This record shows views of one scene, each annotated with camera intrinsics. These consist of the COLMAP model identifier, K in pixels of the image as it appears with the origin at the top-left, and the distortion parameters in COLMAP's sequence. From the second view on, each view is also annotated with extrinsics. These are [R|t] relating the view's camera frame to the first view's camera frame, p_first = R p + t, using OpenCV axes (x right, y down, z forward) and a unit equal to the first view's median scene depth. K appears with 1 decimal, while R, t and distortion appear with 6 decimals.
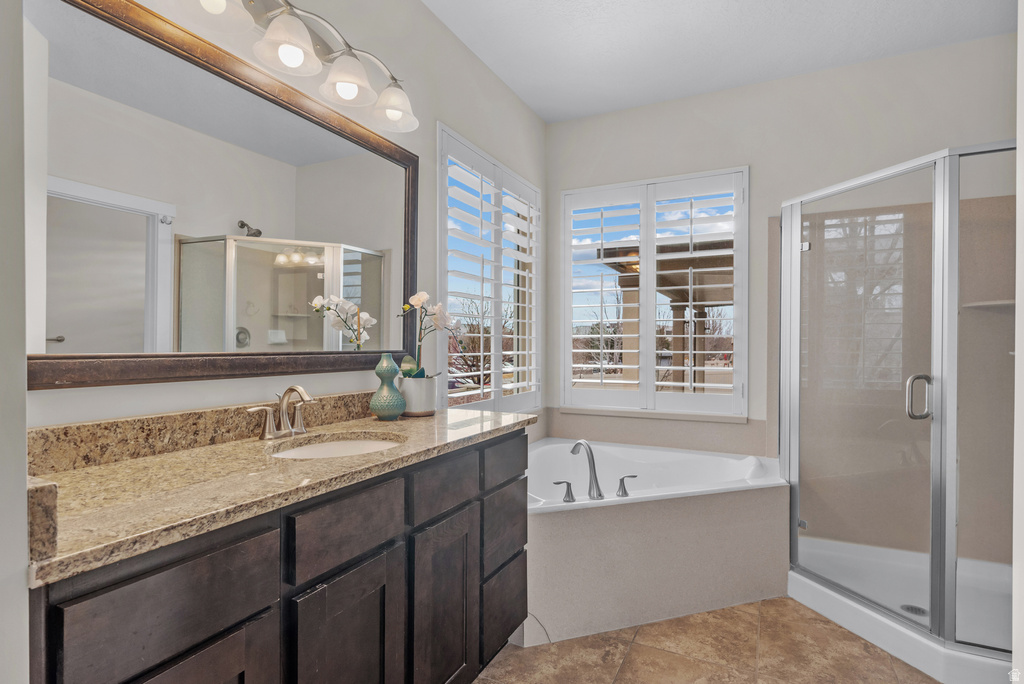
lens RADIAL K [[523.3, 0, 515.6], [0, 523.3, 346.9], [0, 0, 1]] dist [0.005044, -0.000322]
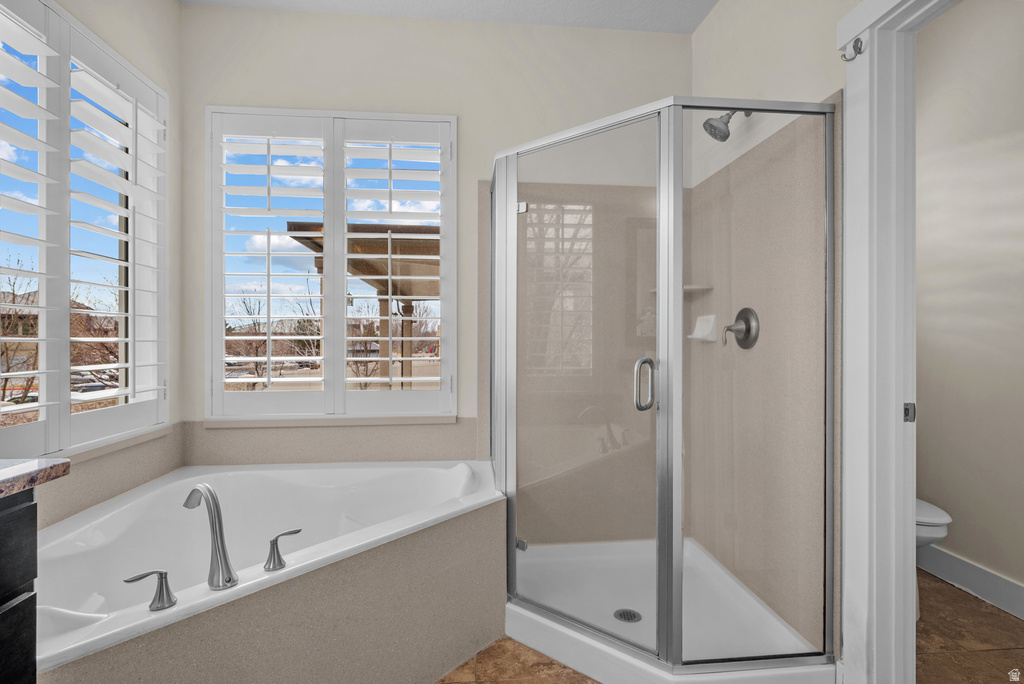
lens RADIAL K [[523.3, 0, 515.8], [0, 523.3, 341.0], [0, 0, 1]] dist [0.005044, -0.000322]
pose [[0.856848, -0.003784, 0.515556, 0.115148], [0.003862, 0.999992, 0.000920, 0.017872], [-0.515555, 0.001202, 0.856855, 0.293492]]
